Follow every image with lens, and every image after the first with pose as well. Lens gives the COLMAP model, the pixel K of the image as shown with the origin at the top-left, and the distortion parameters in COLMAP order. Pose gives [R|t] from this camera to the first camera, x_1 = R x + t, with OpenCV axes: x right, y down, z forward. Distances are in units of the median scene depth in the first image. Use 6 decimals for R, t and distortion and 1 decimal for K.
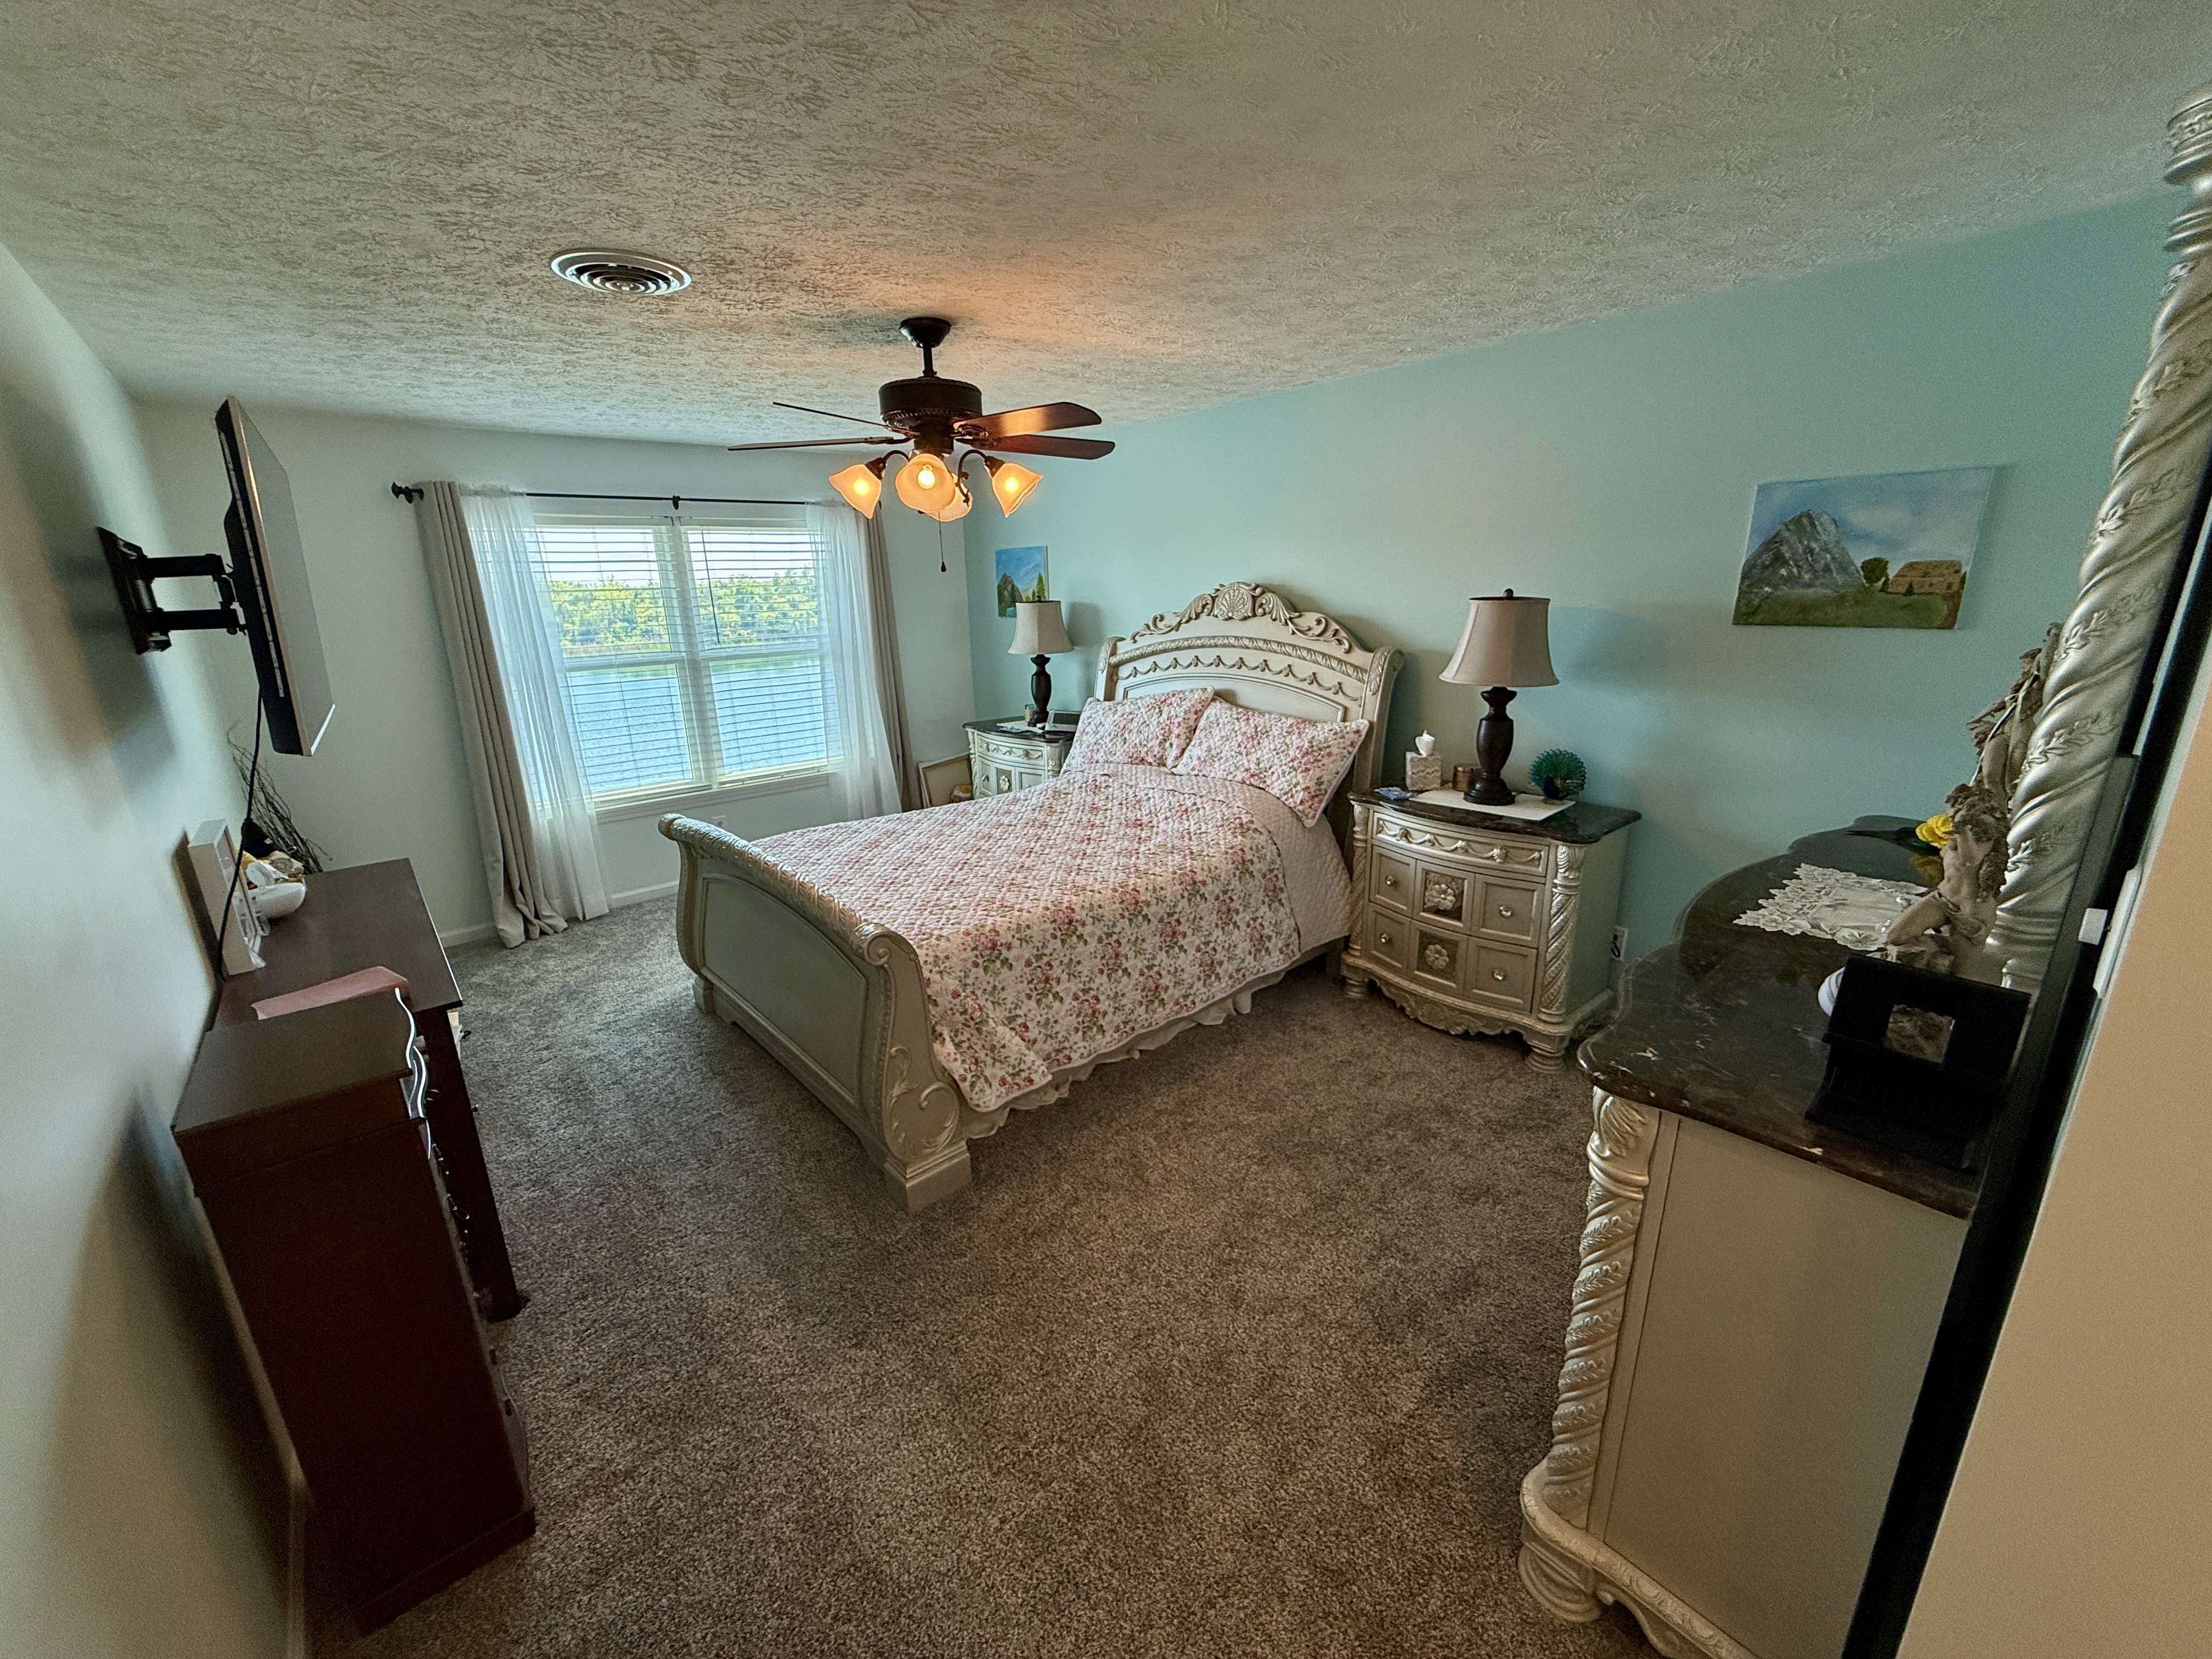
lens RADIAL K [[882.9, 0, 1090.6], [0, 882.9, 815.4], [0, 0, 1]] dist [0.002172, -0.000818]
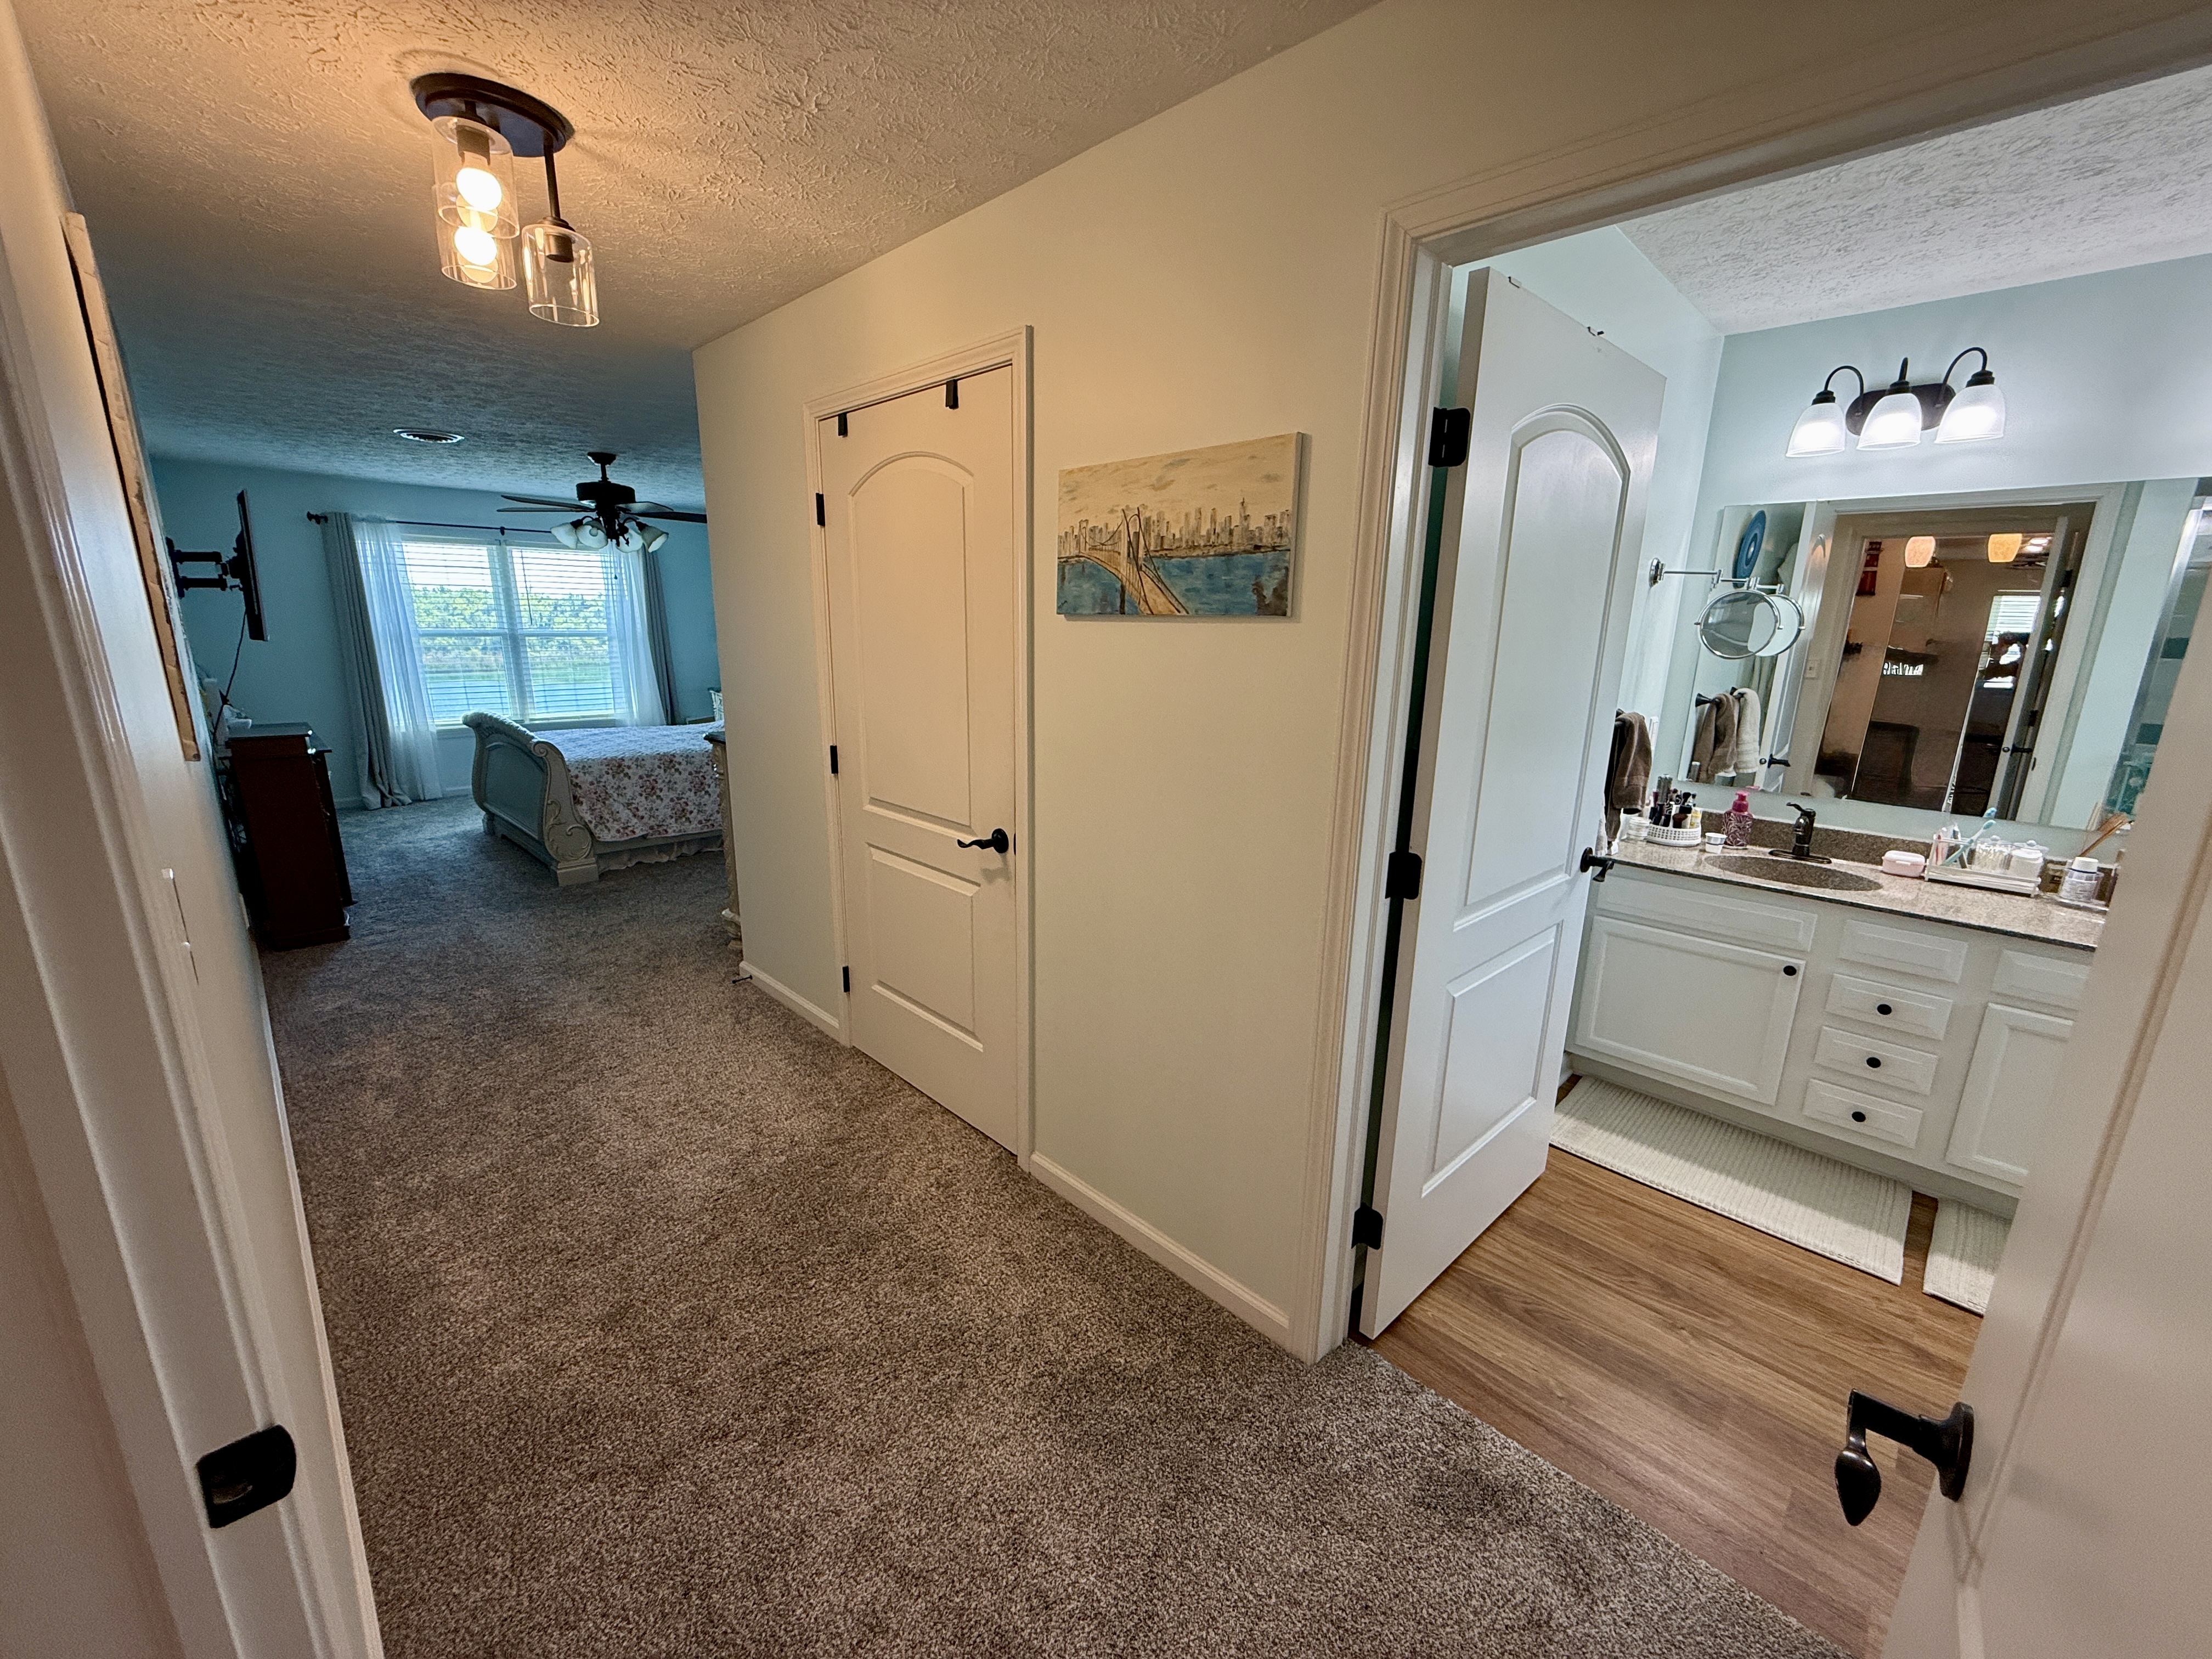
lens RADIAL K [[882.9, 0, 1095.7], [0, 882.9, 813.7], [0, 0, 1]] dist [0.002172, -0.000818]
pose [[0.996478, 0.027224, 0.079317, 0.645560], [-0.024089, 0.998901, -0.040217, 0.248763], [-0.080325, 0.038165, 0.996038, -0.853663]]
